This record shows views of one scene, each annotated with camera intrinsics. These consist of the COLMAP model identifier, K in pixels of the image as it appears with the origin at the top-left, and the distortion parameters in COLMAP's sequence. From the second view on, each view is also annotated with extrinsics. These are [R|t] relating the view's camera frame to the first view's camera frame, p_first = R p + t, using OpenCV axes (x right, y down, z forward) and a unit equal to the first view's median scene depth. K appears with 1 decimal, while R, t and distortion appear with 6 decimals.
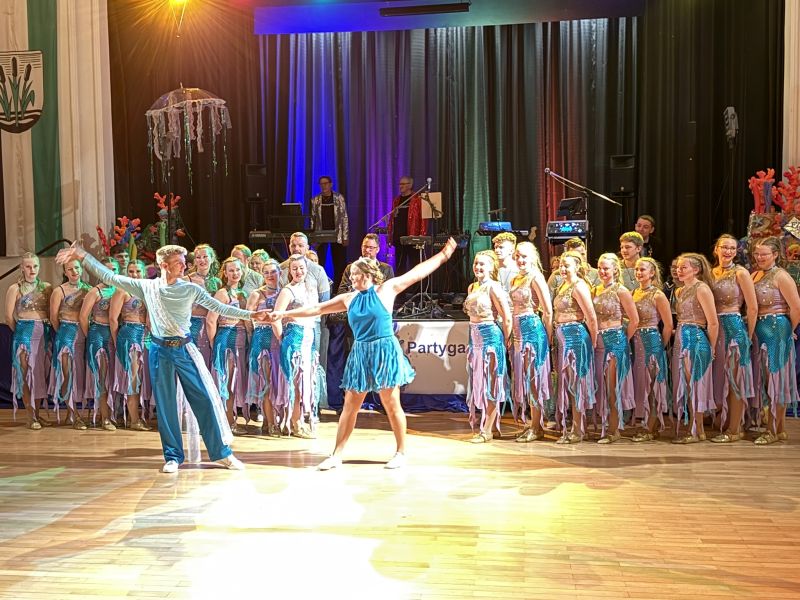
lens RADIAL K [[884.0, 0, 398.8], [0, 884.0, 297.1], [0, 0, 1]] dist [0.227067, -0.546561]
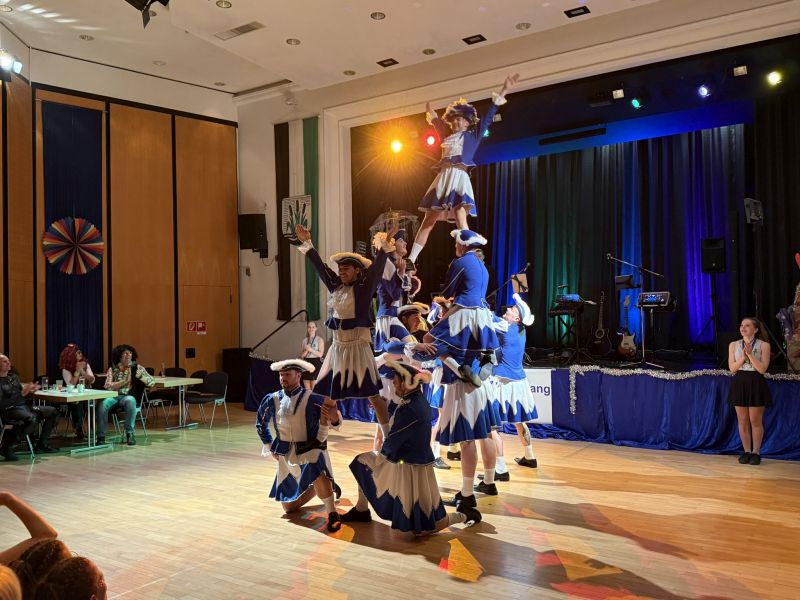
lens RADIAL K [[688.6, 0, 400.2], [0, 688.6, 303.5], [0, 0, 1]] dist [0.159268, -0.253610]
pose [[0.895471, -0.009463, -0.445020, 0.294544], [-0.021283, 0.997720, -0.064043, 0.000227], [0.444611, 0.066820, 0.893228, -0.029871]]
